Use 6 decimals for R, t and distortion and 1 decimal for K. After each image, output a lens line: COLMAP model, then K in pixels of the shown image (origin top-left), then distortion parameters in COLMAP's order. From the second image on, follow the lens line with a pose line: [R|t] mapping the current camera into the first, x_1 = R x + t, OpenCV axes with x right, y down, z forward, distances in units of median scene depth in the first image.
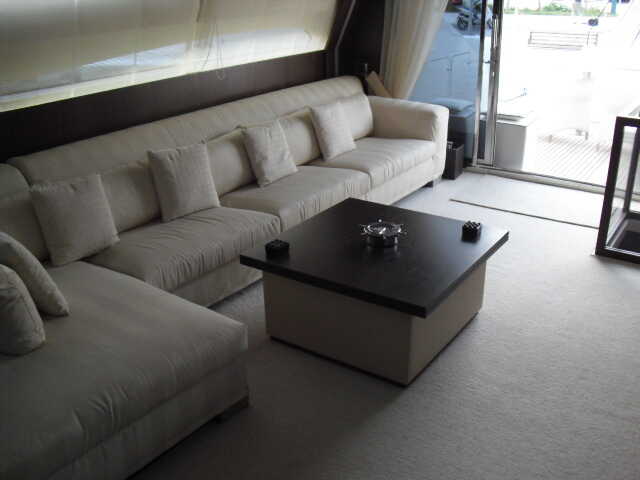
lens RADIAL K [[661.8, 0, 328.4], [0, 661.8, 240.3], [0, 0, 1]] dist [-0.197033, 0.209453]
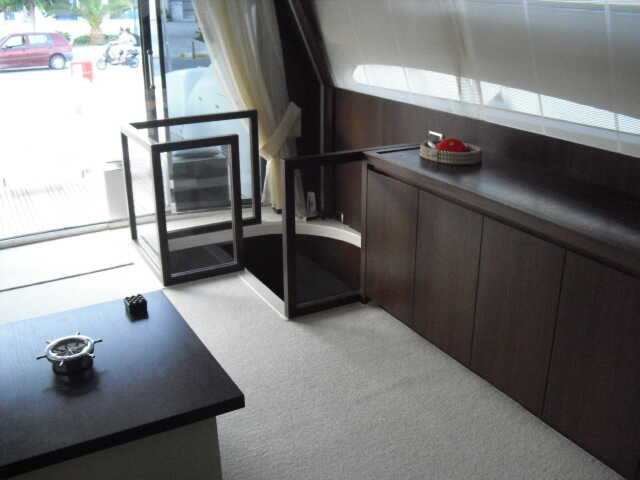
lens RADIAL K [[661.8, 0, 328.4], [0, 661.8, 240.3], [0, 0, 1]] dist [-0.197033, 0.209453]
pose [[0.440736, -0.314535, 0.840726, -0.285181], [0.349829, 0.922731, 0.161823, -0.114991], [-0.826663, 0.222789, 0.516714, 0.278672]]
